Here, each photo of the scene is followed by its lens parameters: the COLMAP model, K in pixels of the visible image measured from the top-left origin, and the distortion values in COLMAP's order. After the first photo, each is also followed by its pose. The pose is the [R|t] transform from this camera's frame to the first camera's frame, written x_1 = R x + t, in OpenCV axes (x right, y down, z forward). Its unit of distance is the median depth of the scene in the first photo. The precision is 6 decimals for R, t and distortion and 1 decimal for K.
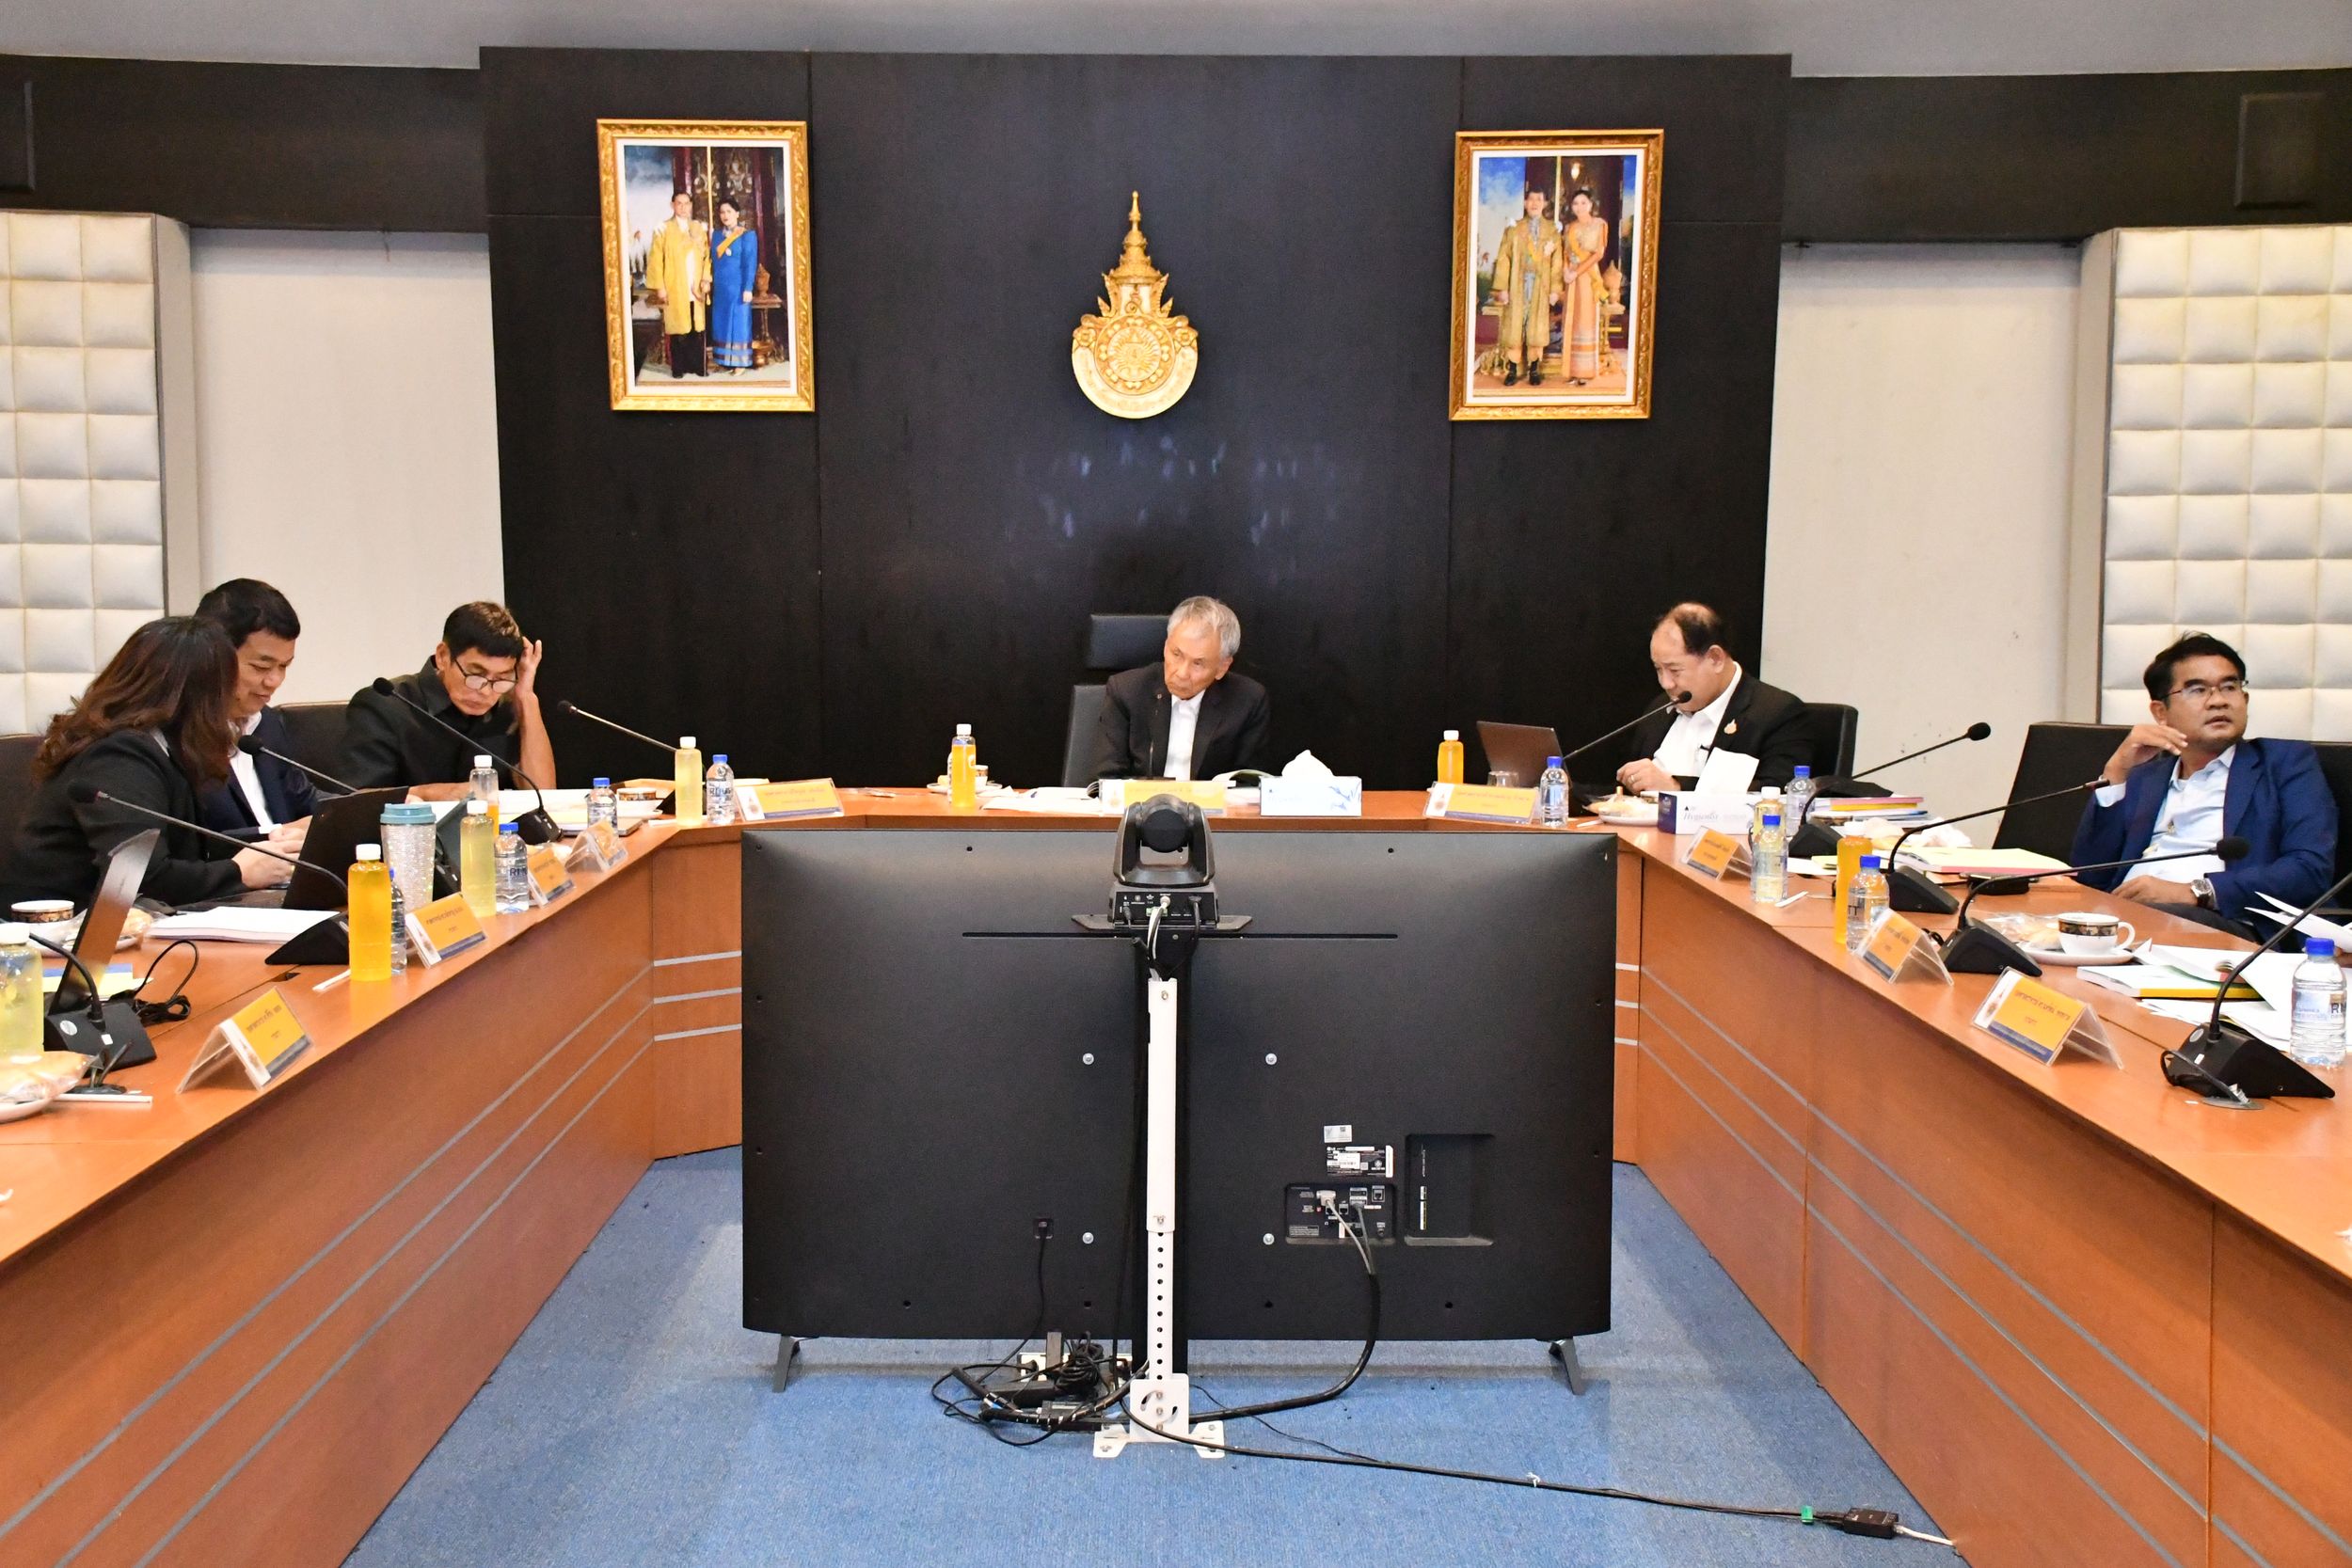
lens RADIAL K [[3231.7, 0, 1176.0], [0, 3231.7, 791.8], [0, 0, 1]] dist [0.140784, 0.000000]
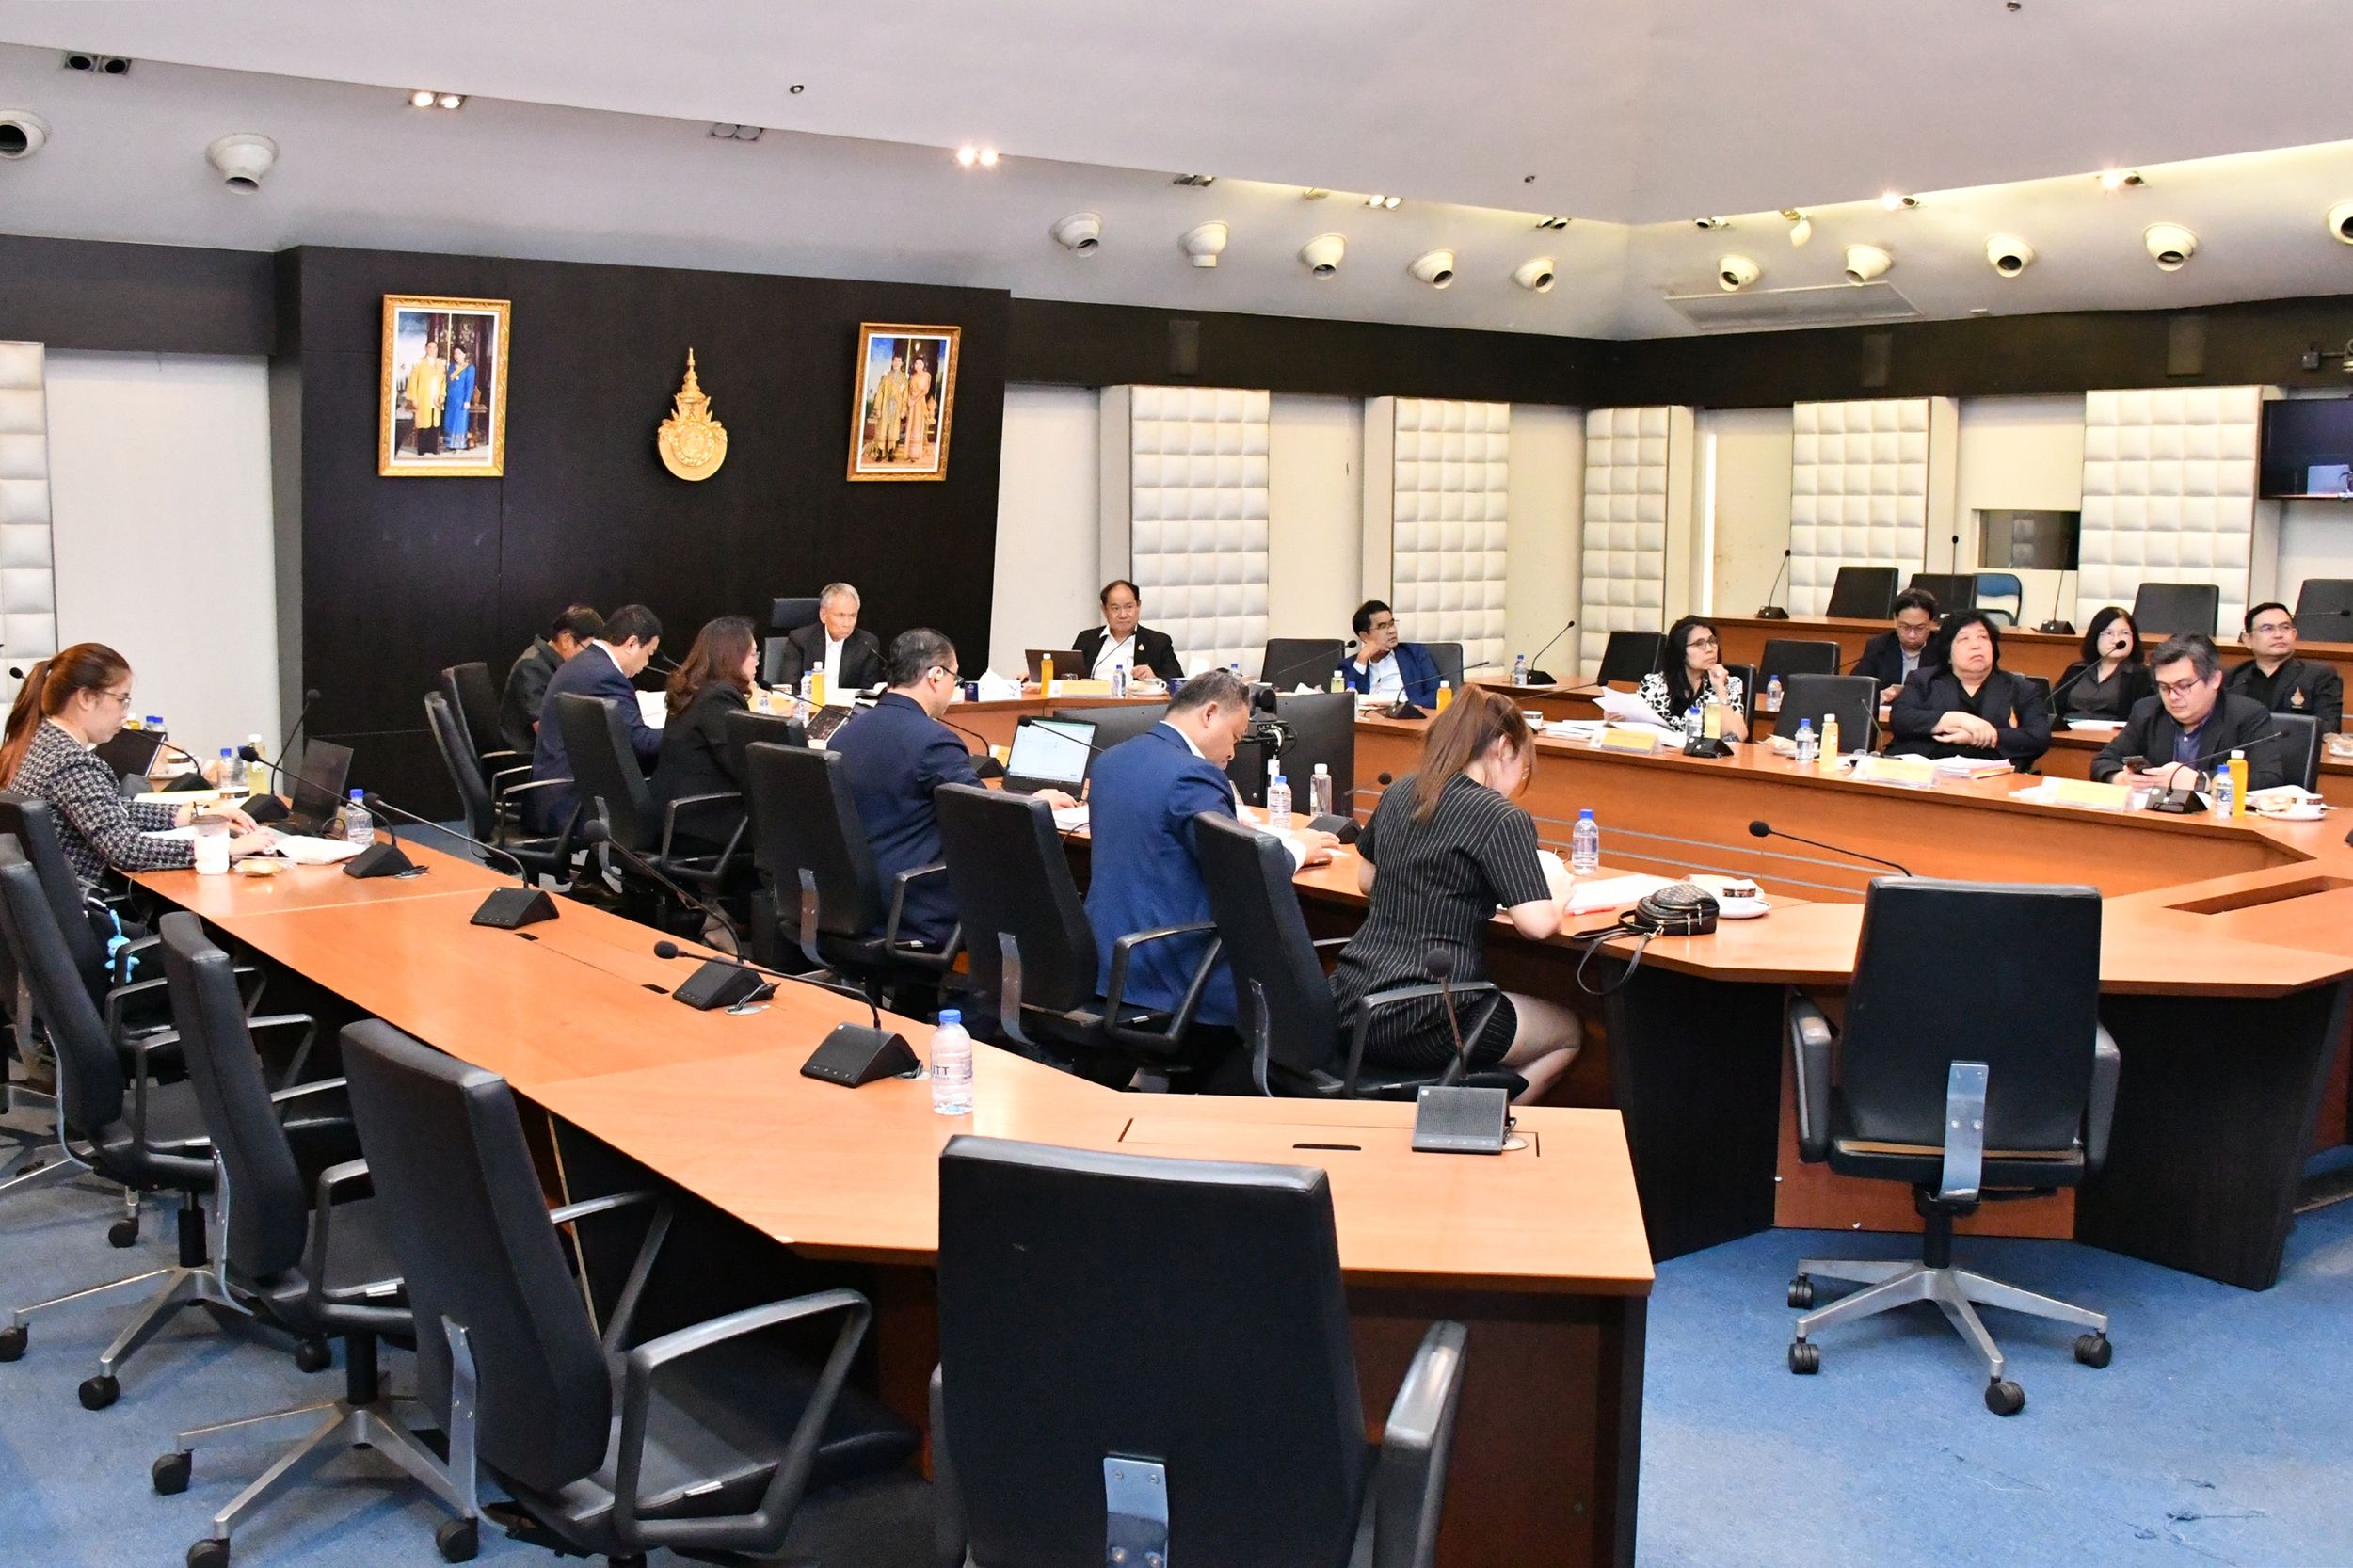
lens RADIAL K [[2293.3, 0, 1175.8], [0, 2293.3, 776.7], [0, 0, 1]] dist [-0.001198, 0.000000]
pose [[0.803924, -0.076242, 0.589824, -0.535973], [0.056330, 0.997052, 0.052103, -0.007744], [-0.592058, -0.008662, 0.805849, -0.130287]]
